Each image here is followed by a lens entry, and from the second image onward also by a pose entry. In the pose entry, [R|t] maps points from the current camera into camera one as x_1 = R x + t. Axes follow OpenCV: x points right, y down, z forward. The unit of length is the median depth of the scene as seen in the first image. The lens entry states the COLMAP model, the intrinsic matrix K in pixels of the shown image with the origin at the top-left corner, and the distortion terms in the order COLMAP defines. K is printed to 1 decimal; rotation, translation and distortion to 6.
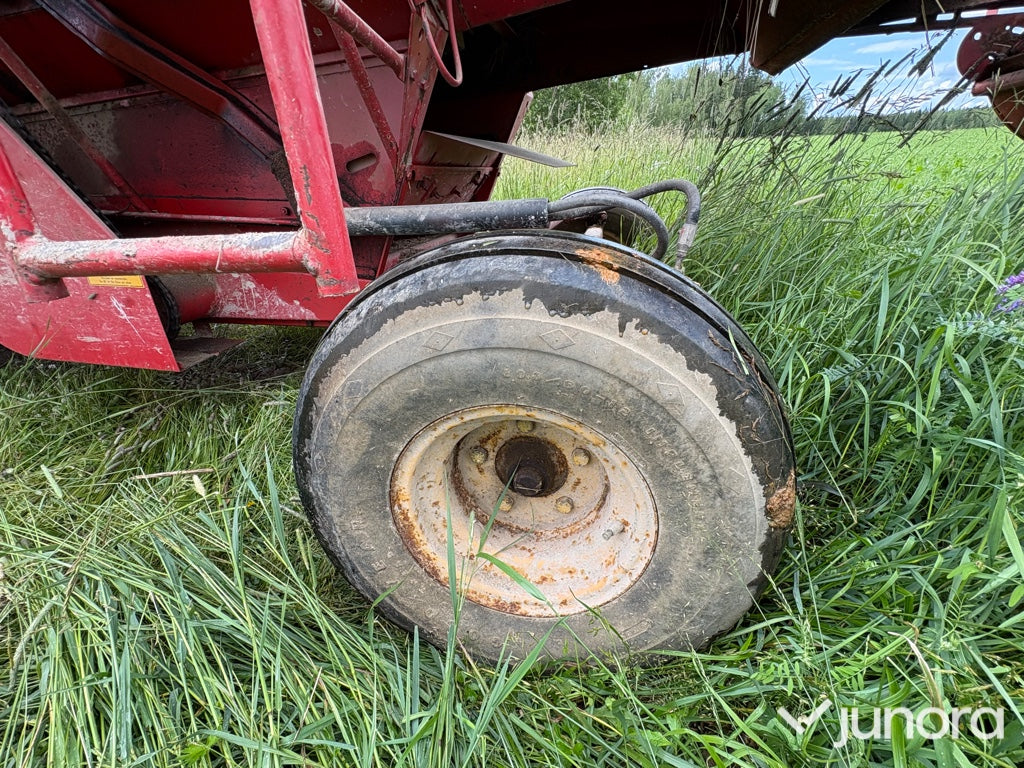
lens RADIAL K [[476.1, 0, 512.0], [0, 476.1, 384.0], [0, 0, 1]] dist [0.000912, -0.000149]
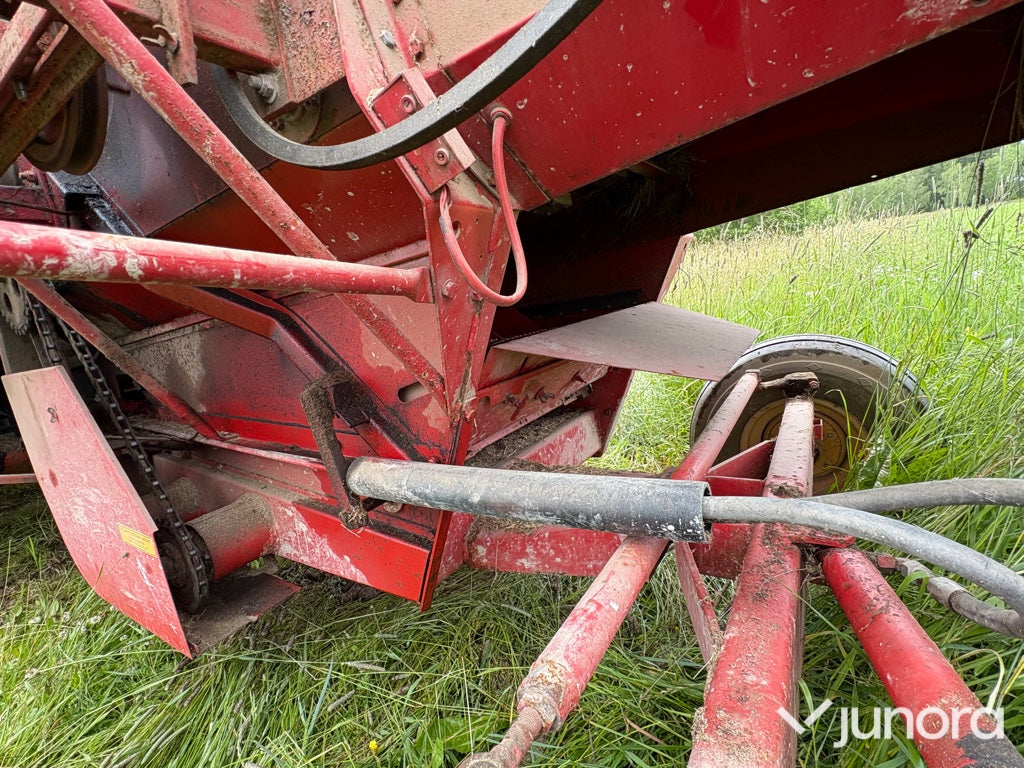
lens RADIAL K [[476.1, 0, 512.0], [0, 476.1, 384.0], [0, 0, 1]] dist [0.000912, -0.000149]
pose [[0.934319, -0.025918, -0.355493, 0.057781], [-0.048186, 0.979013, -0.198022, -0.326185], [0.353165, 0.202145, 0.913462, 0.394766]]
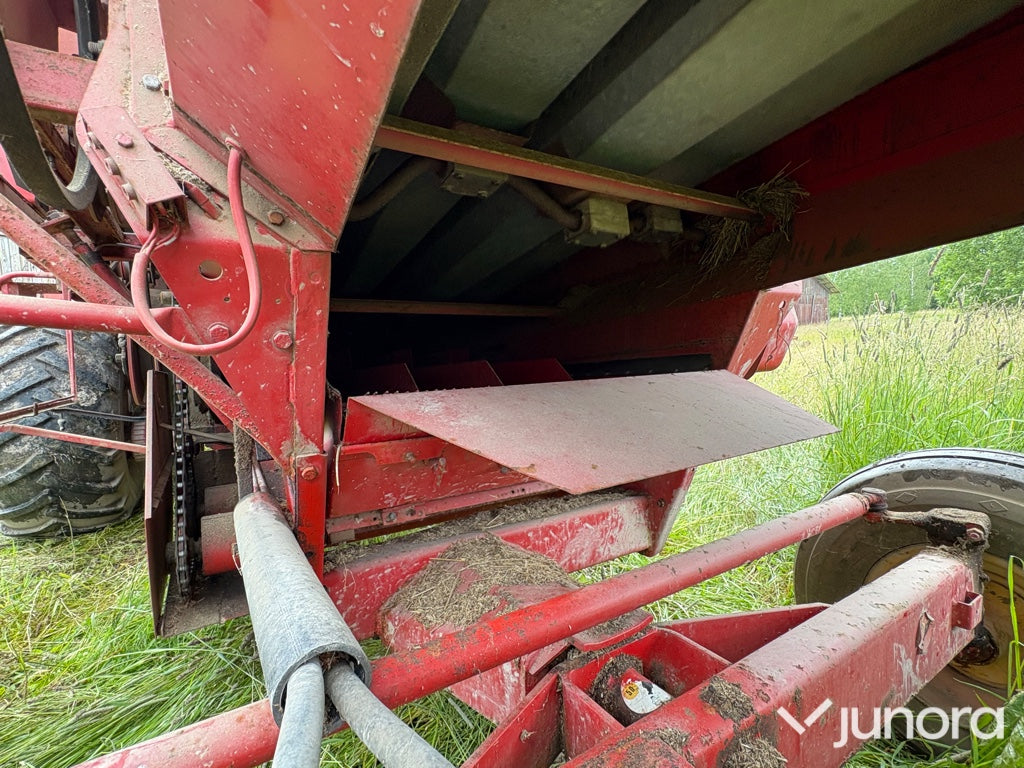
lens RADIAL K [[476.1, 0, 512.0], [0, 476.1, 384.0], [0, 0, 1]] dist [0.000912, -0.000149]
pose [[0.694231, 0.043481, -0.718438, 0.336052], [-0.280542, 0.935574, -0.214468, -0.446401], [0.662827, 0.350443, 0.661703, 0.689385]]
